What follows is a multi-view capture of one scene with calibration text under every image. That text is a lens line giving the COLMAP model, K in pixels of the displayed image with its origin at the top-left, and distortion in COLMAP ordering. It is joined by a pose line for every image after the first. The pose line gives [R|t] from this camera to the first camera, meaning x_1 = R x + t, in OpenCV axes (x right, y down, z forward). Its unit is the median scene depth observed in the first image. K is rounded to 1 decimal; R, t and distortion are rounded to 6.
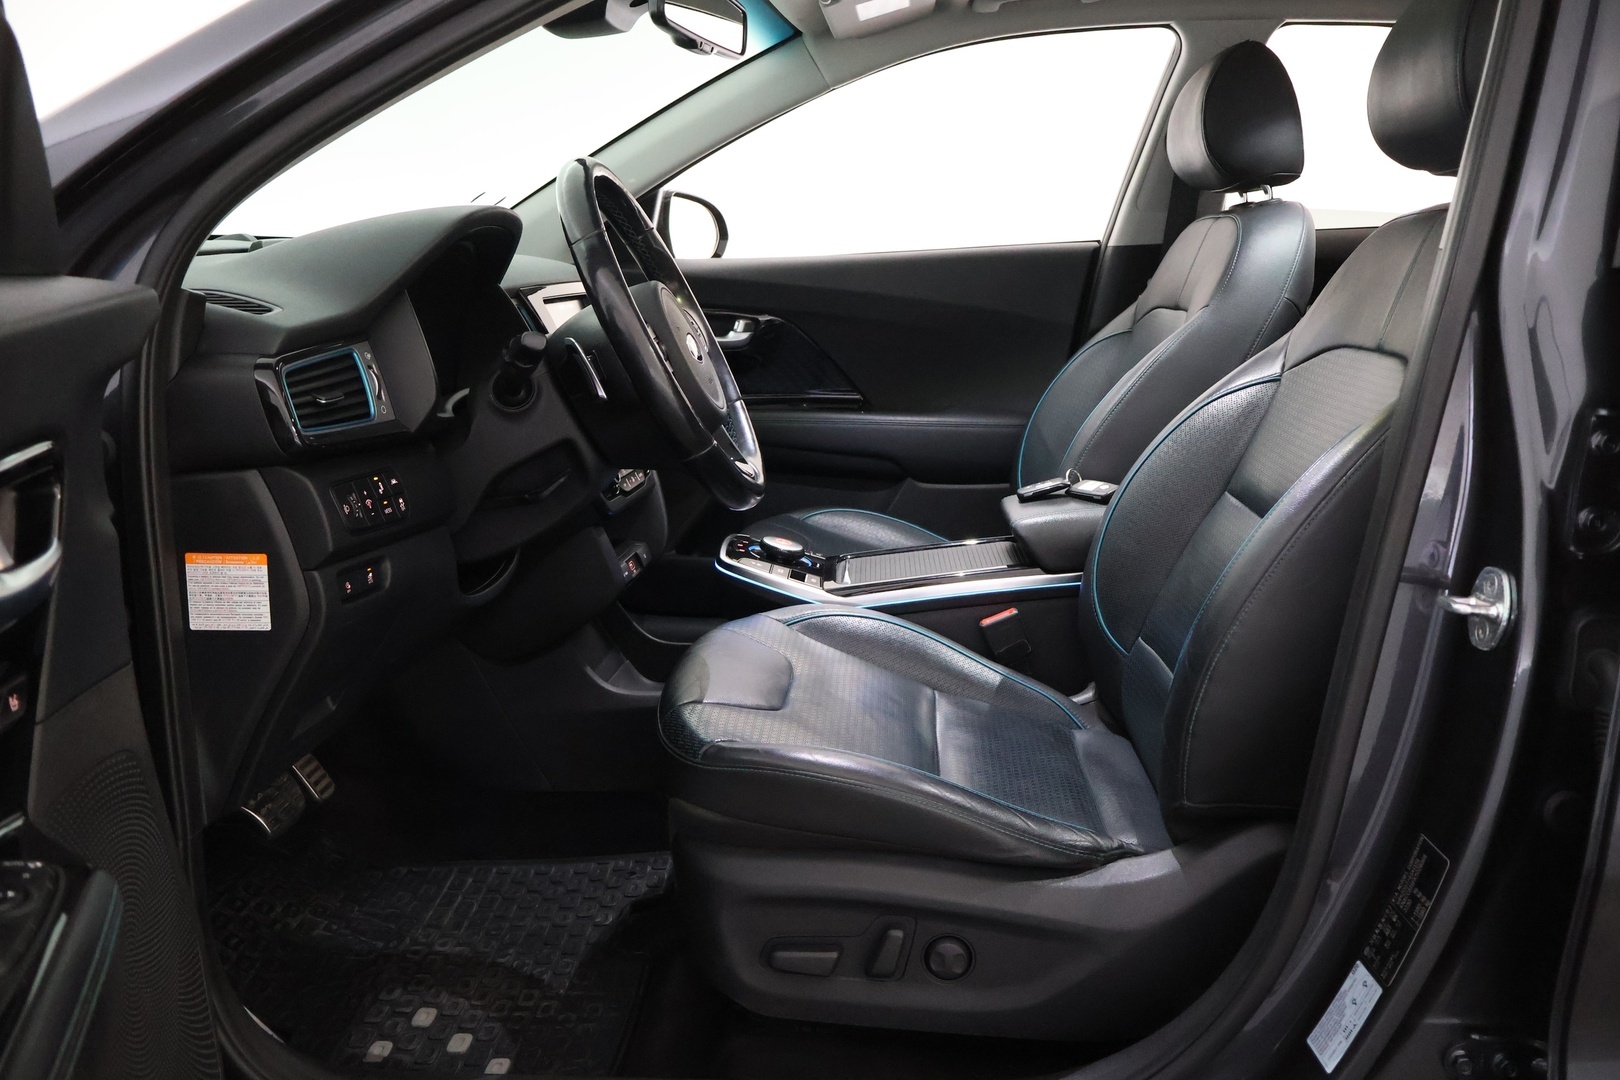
lens RADIAL K [[1358.3, 0, 810.0], [0, 1358.3, 540.0], [0, 0, 1]] dist [0.006480, 0.002091]
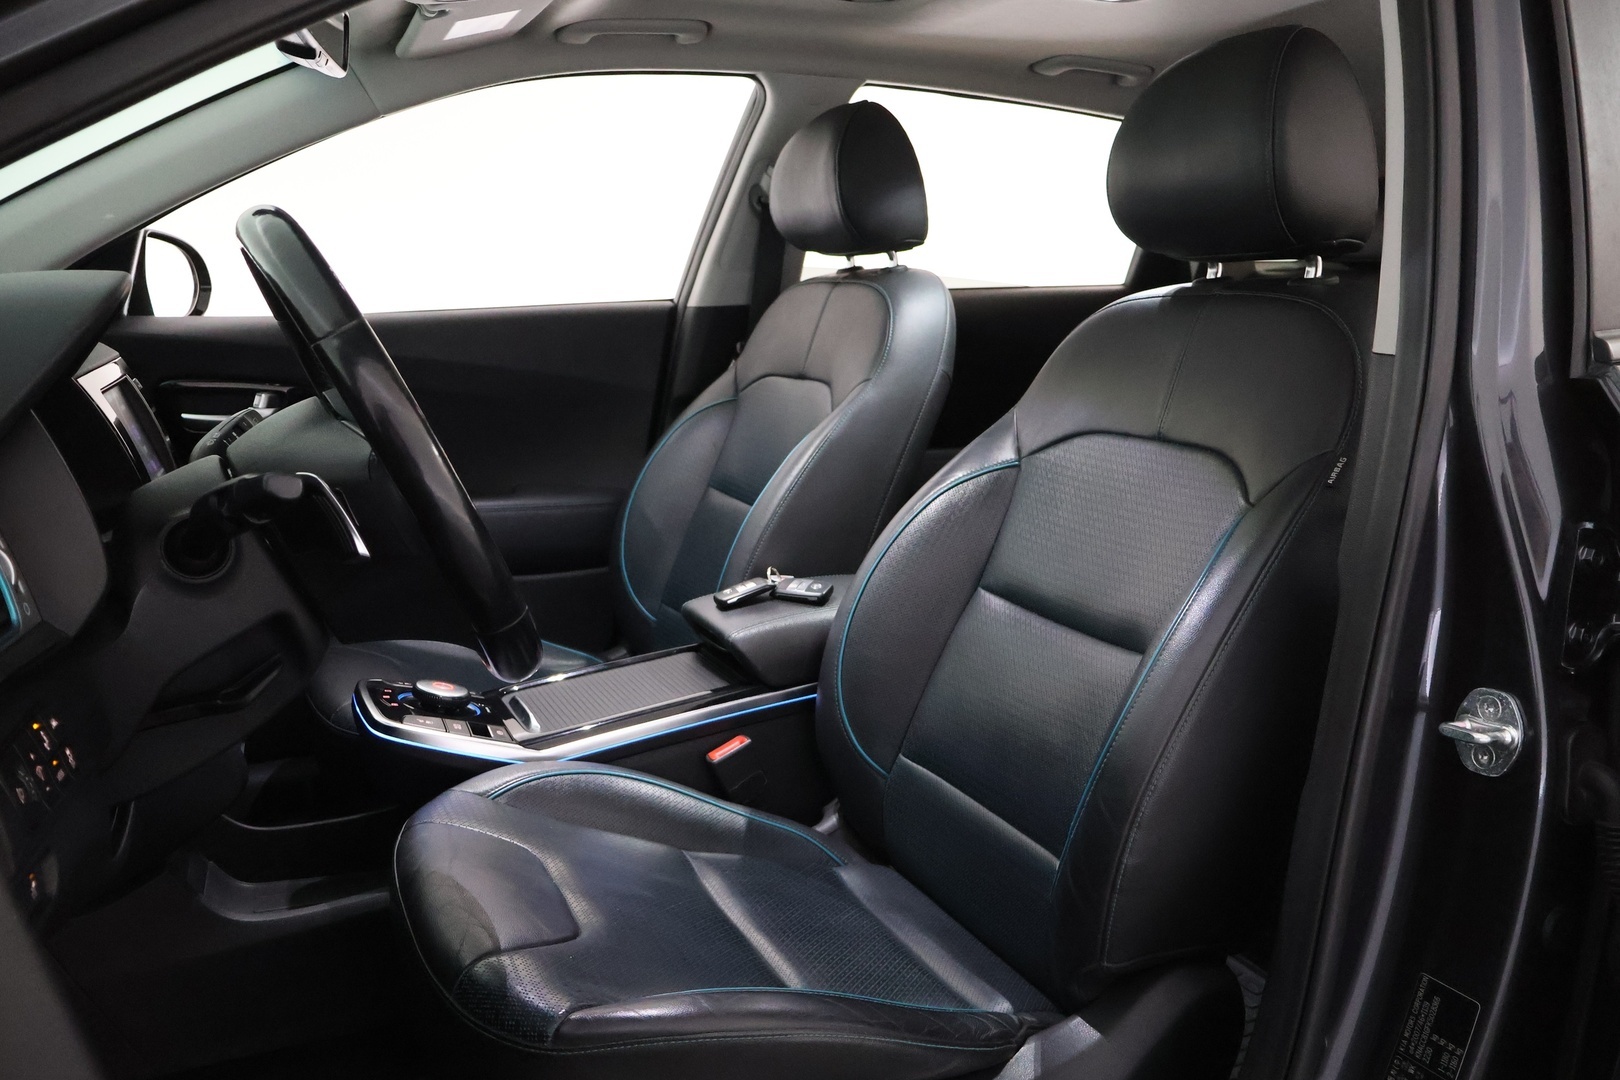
lens RADIAL K [[1358.3, 0, 810.0], [0, 1358.3, 540.0], [0, 0, 1]] dist [0.006480, 0.002091]
pose [[0.884198, -0.072629, 0.461432, -0.201233], [0.082489, 0.996591, -0.001203, -0.069241], [-0.459771, 0.039127, 0.887175, 0.206139]]
